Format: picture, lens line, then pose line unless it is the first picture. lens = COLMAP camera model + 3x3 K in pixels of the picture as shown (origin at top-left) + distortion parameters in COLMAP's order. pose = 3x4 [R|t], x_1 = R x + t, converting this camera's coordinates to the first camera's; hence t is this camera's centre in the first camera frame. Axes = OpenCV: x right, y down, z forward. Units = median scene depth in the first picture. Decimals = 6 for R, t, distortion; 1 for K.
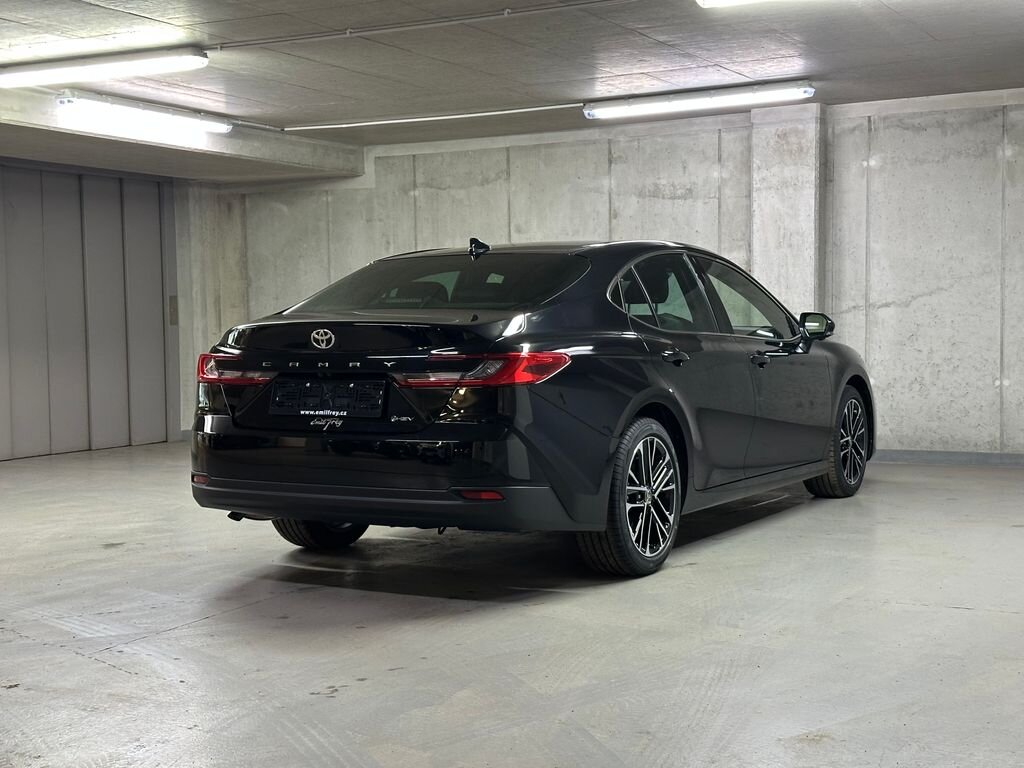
lens RADIAL K [[1394.3, 0, 510.5], [0, 1394.3, 383.0], [0, 0, 1]] dist [0.110671, 0.000000]
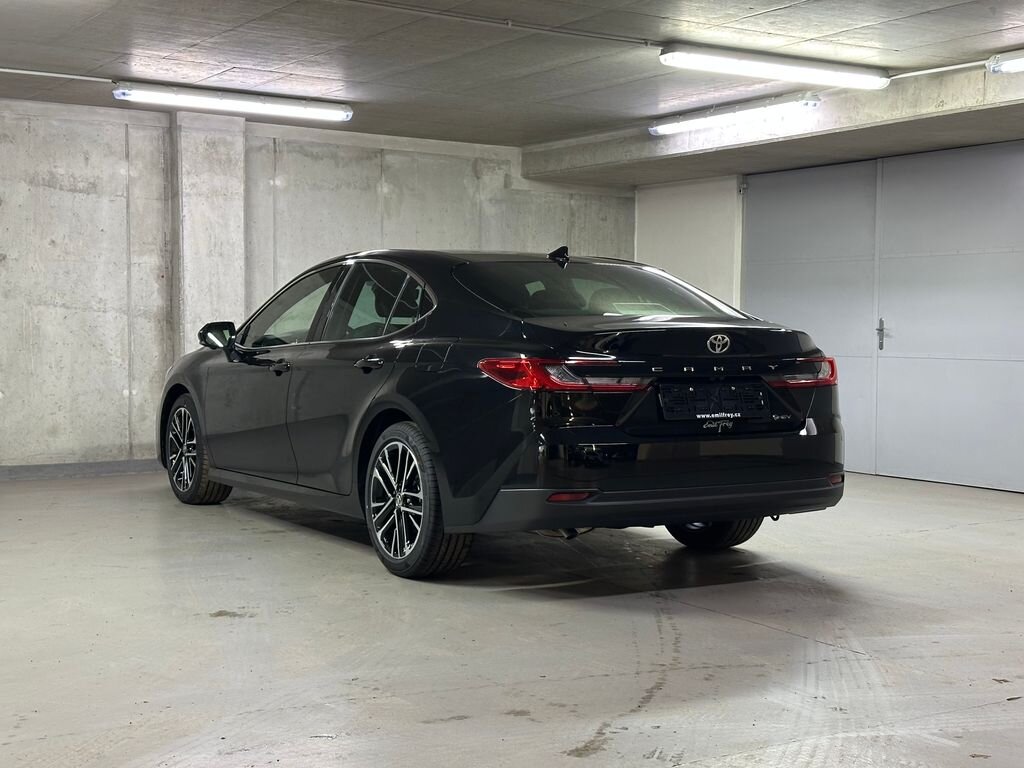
lens RADIAL K [[1394.3, 0, 513.4], [0, 1394.3, 385.1], [0, 0, 1]] dist [0.110671, 0.000000]
pose [[0.485616, -0.019276, 0.873960, -0.580469], [0.026132, 0.999630, 0.007527, -0.006723], [-0.873781, 0.019183, 0.485940, 0.331392]]
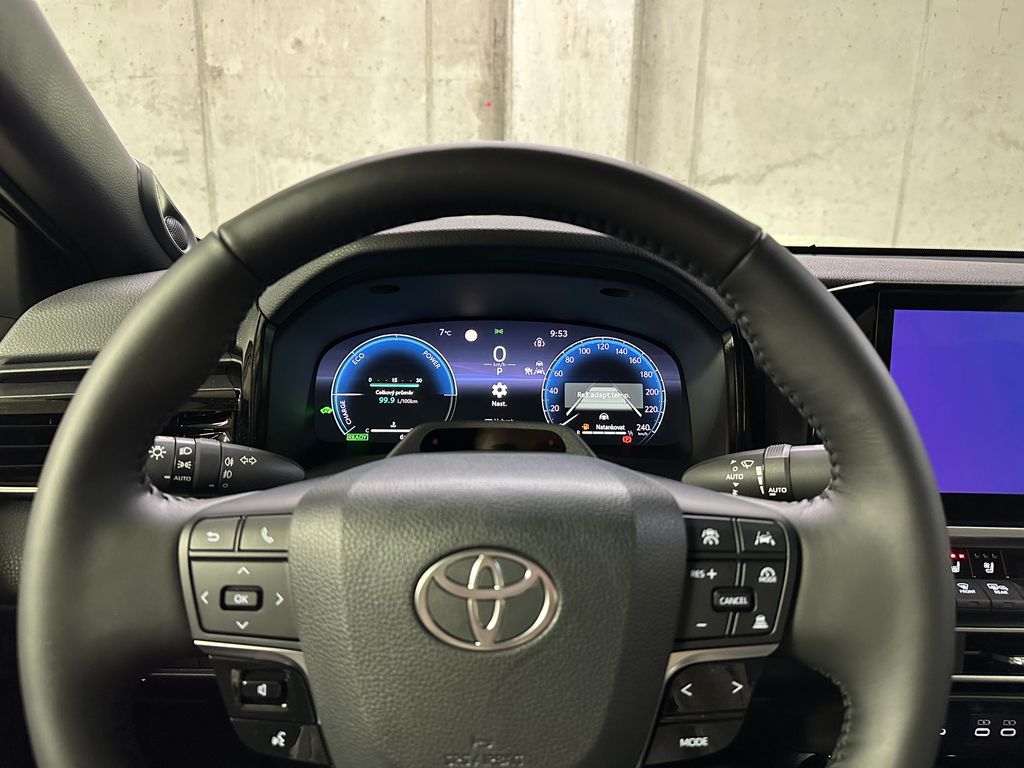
lens RADIAL K [[724.3, 0, 509.4], [0, 724.3, 380.9], [0, 0, 1]] dist [0.000346, -0.013401]
pose [[0.863255, -0.097859, 0.495191, 0.029688], [-0.007021, 0.978605, 0.205630, -0.034373], [-0.504719, -0.180988, 0.844098, 0.767271]]
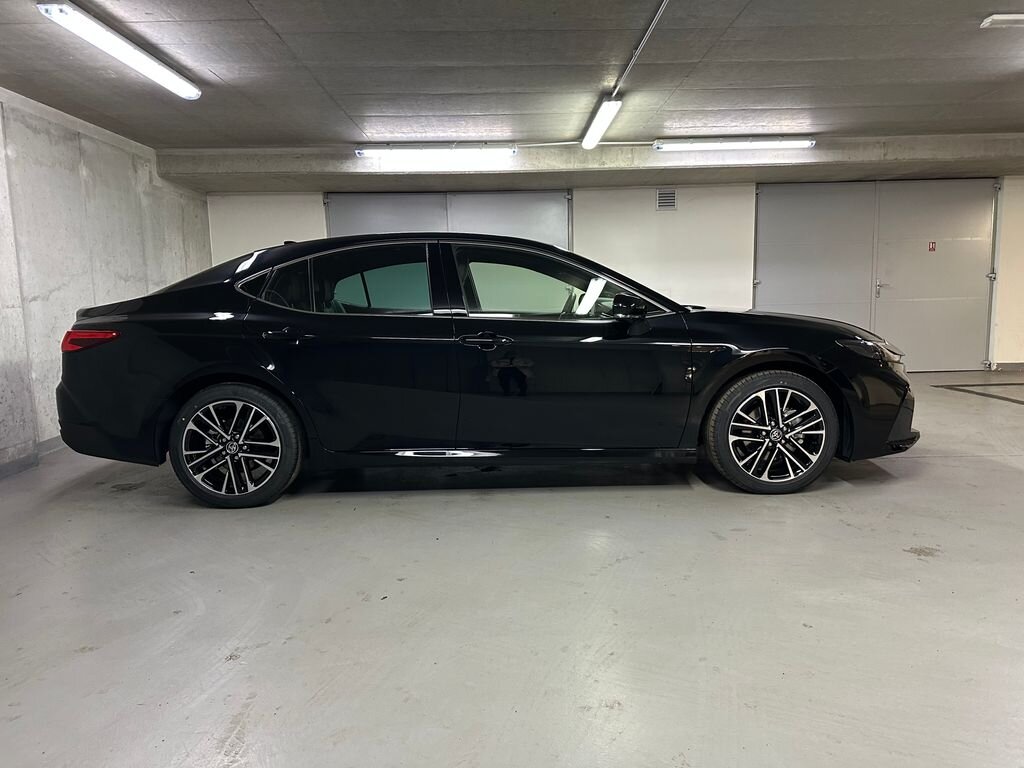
lens RADIAL K [[724.3, 0, 516.3], [0, 724.3, 387.7], [0, 0, 1]] dist [0.000346, -0.013401]
pose [[-0.486593, -0.088678, 0.869116, -0.359344], [0.069251, 0.987789, 0.139559, -0.040392], [-0.870880, 0.128096, -0.474511, 0.945952]]
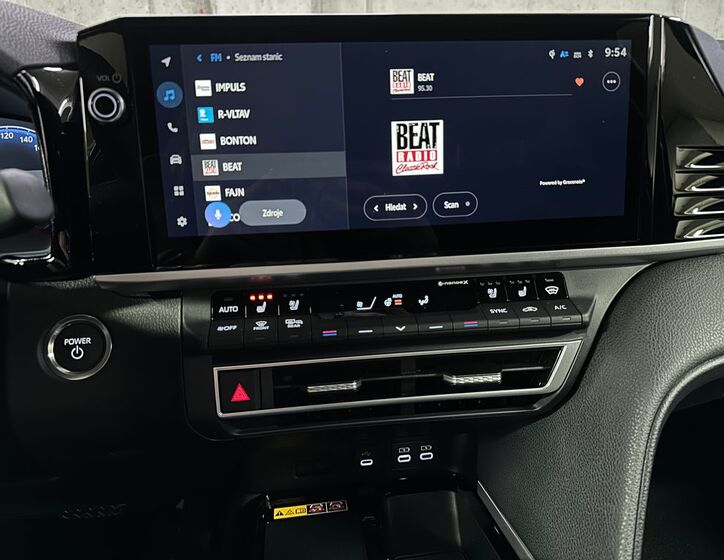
lens RADIAL K [[525.0, 0, 363.9], [0, 525.0, 285.3], [0, 0, 1]] dist [0.021526, -0.021758]
pose [[0.789639, -0.203447, 0.578860, 0.061788], [0.038080, 0.957859, 0.284704, -0.024380], [-0.612389, -0.202770, 0.764110, 0.759269]]
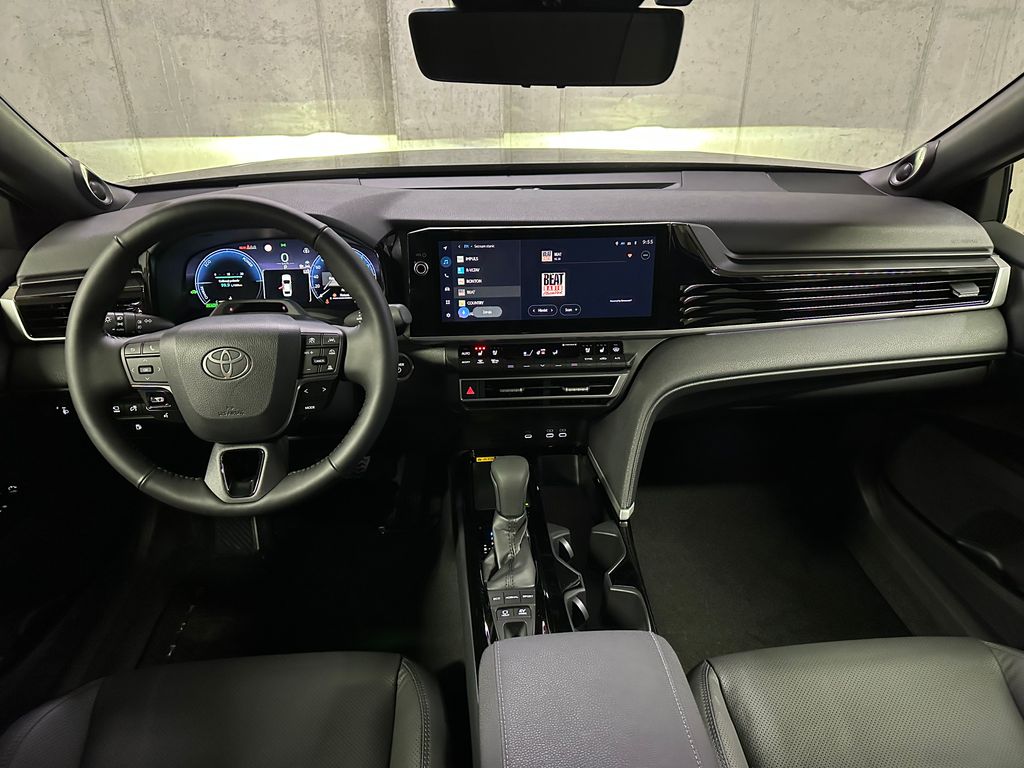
lens RADIAL K [[724.3, 0, 519.6], [0, 724.3, 387.3], [0, 0, 1]] dist [0.000346, -0.013401]
pose [[0.822913, -0.251372, 0.509535, 0.026317], [0.016965, 0.907276, 0.420193, -0.052762], [-0.567914, -0.337138, 0.750874, 0.706096]]
